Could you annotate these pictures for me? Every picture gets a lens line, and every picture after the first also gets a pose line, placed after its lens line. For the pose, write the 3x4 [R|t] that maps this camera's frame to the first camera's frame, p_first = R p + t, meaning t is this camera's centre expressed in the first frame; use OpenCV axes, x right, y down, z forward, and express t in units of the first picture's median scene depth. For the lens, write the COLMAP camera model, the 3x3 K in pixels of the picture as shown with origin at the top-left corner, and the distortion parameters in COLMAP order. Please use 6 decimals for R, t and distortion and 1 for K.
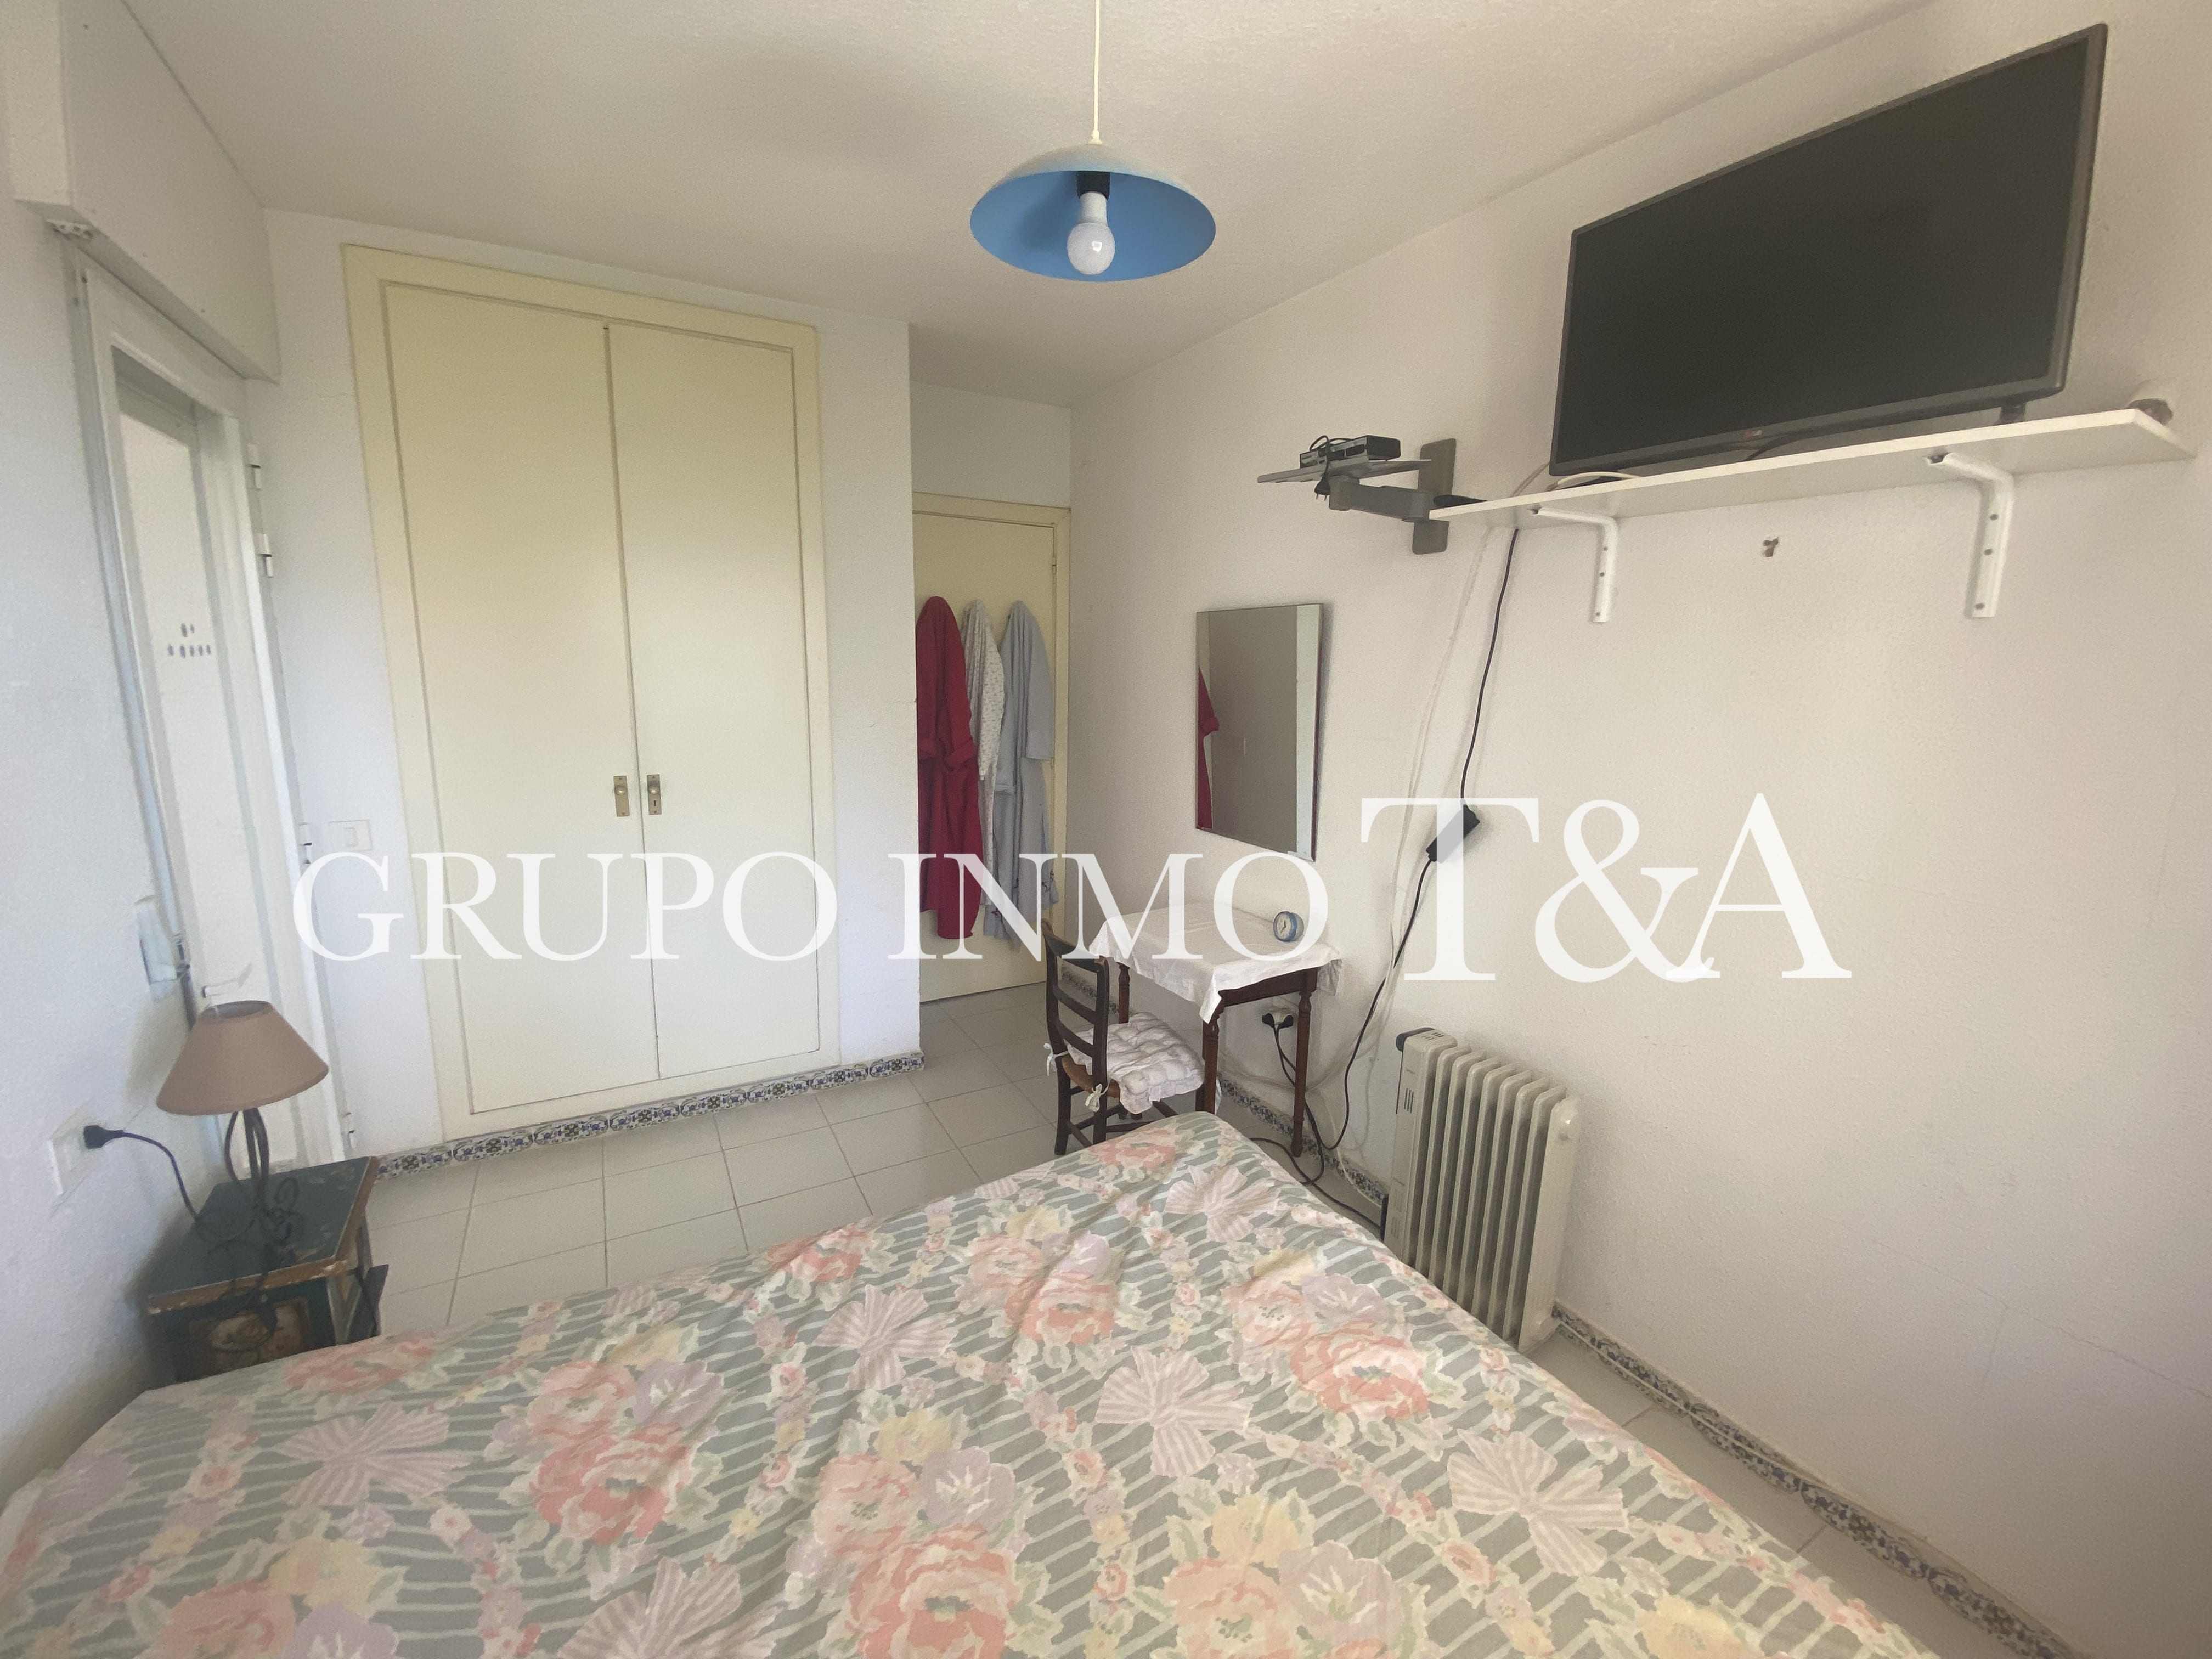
lens RADIAL K [[900.8, 0, 1106.0], [0, 900.8, 829.5], [0, 0, 1]] dist [-0.001170, -0.000190]
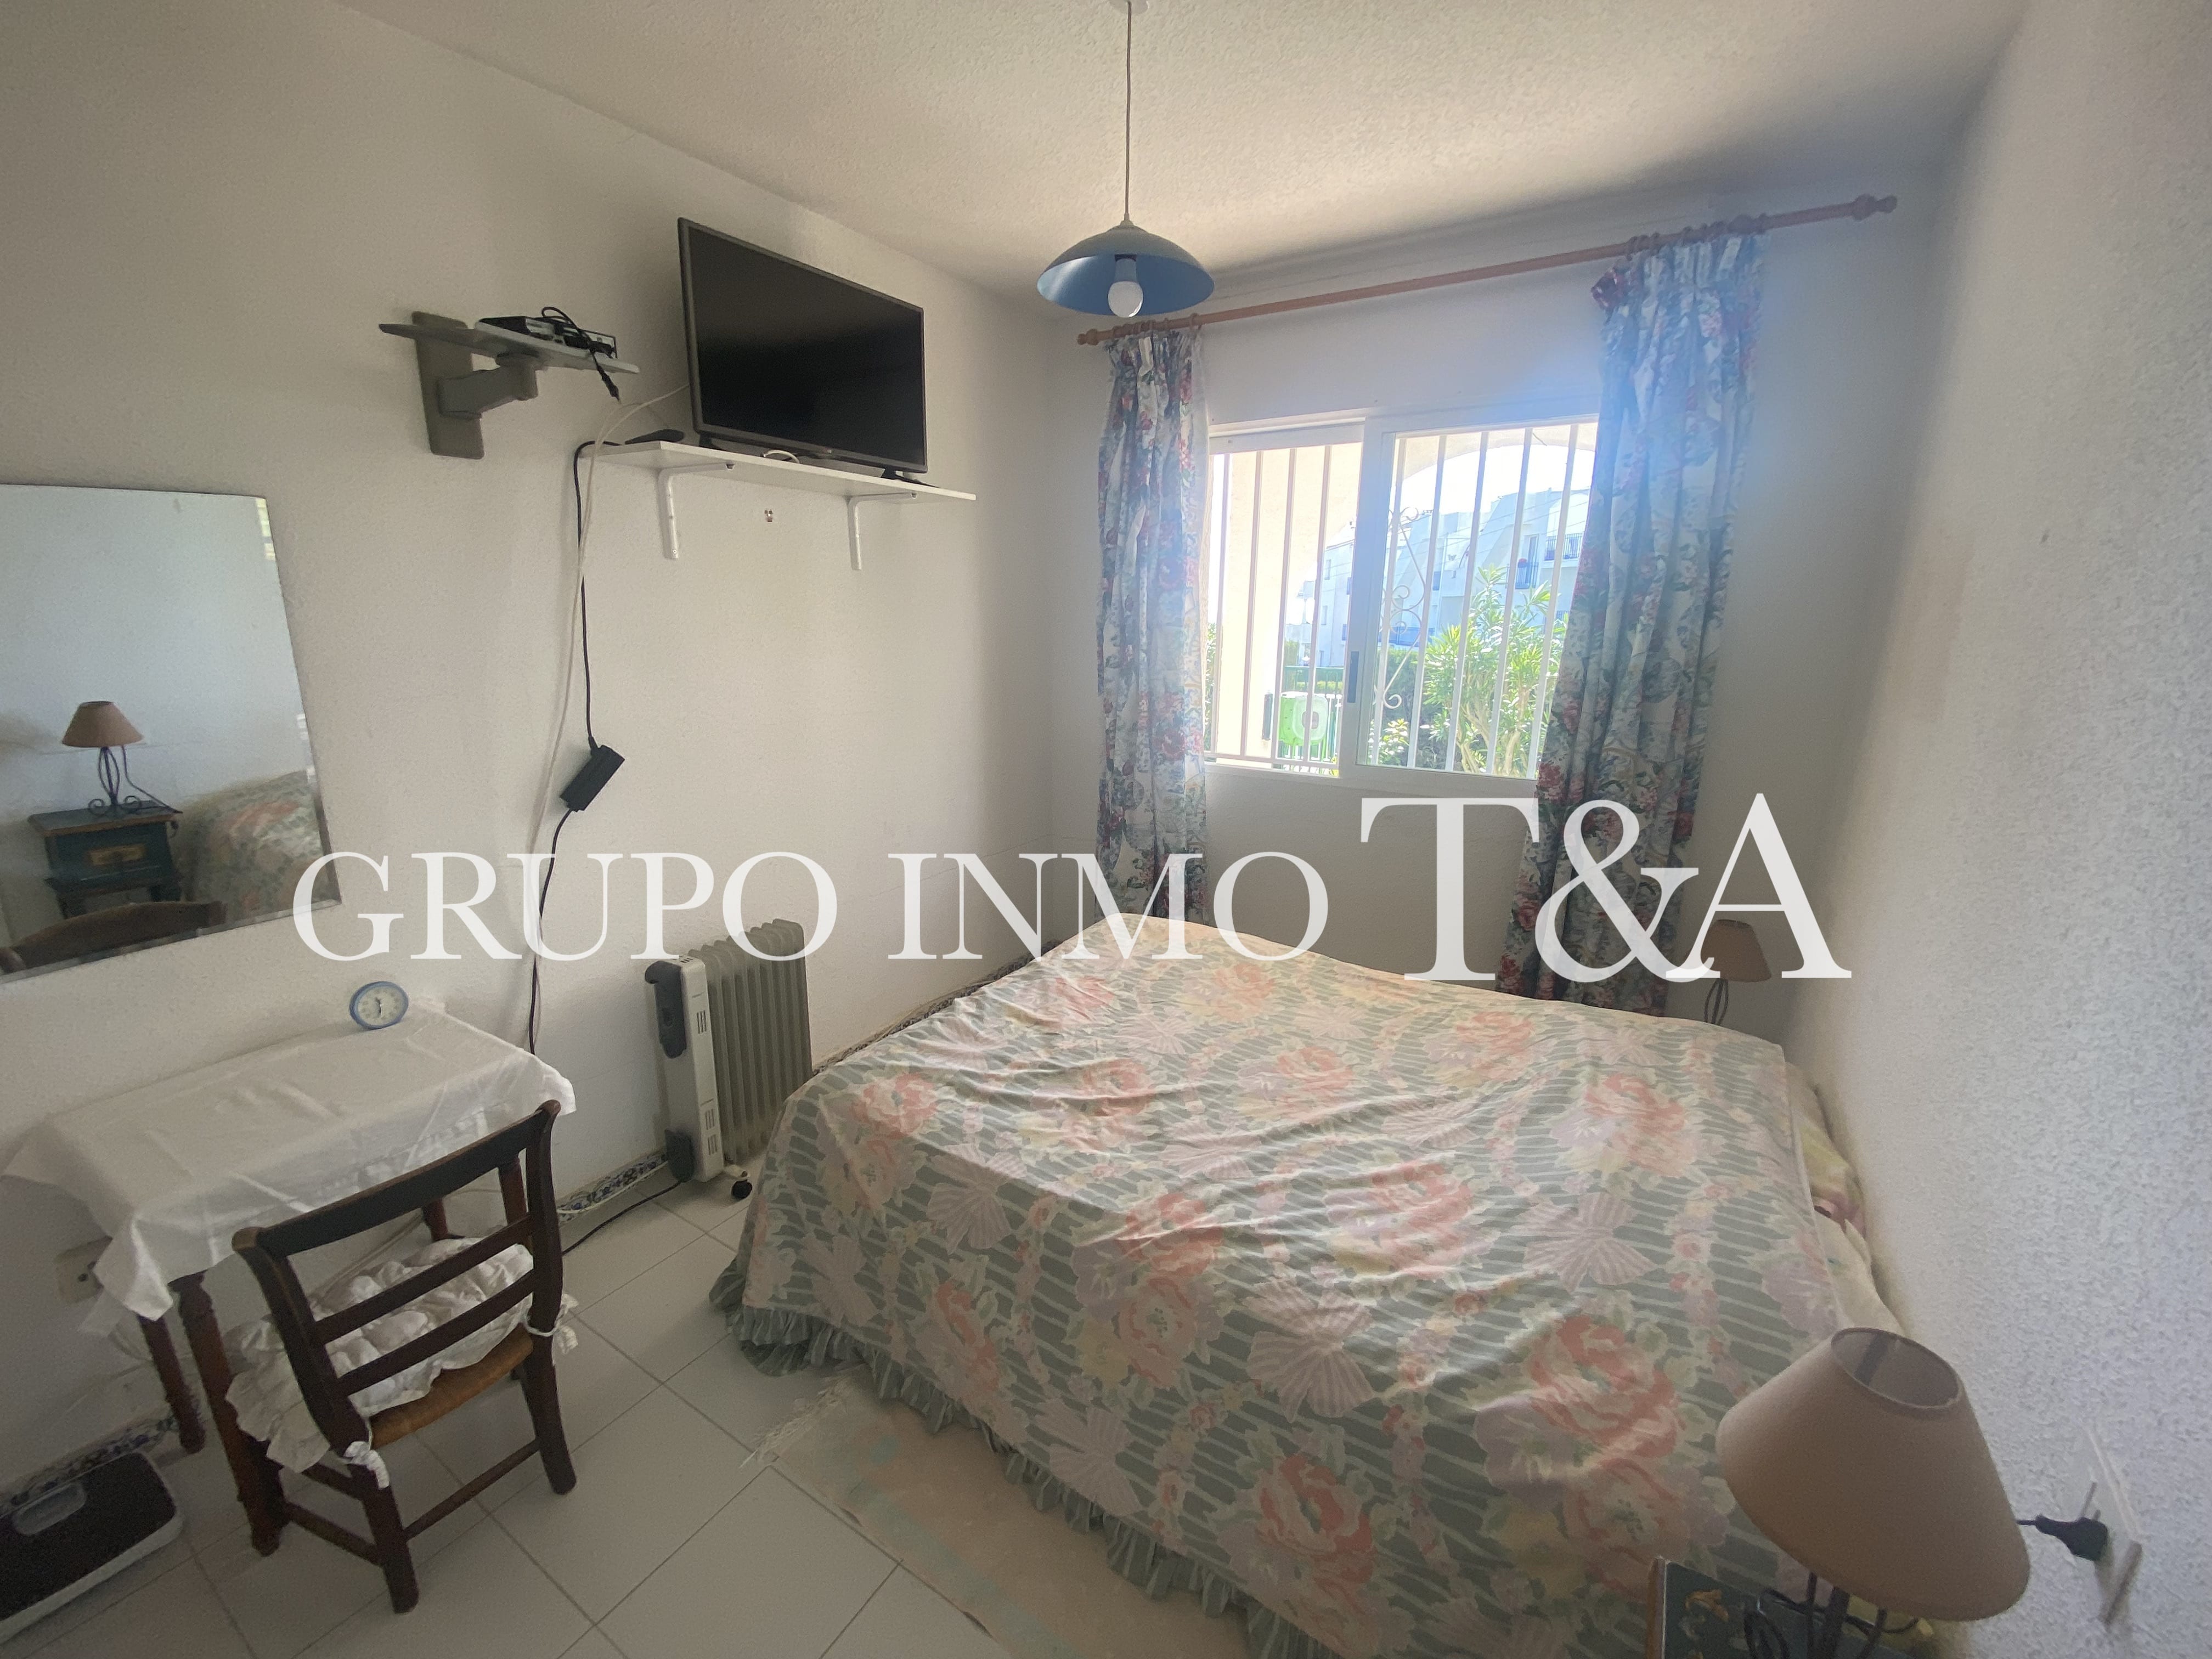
lens RADIAL K [[900.8, 0, 1106.0], [0, 900.8, 829.5], [0, 0, 1]] dist [-0.001170, -0.000190]
pose [[-0.490851, -0.234552, 0.839077, -1.106014], [0.145608, 0.927450, 0.344434, -0.302032], [-0.858990, 0.291242, -0.421087, 1.504113]]
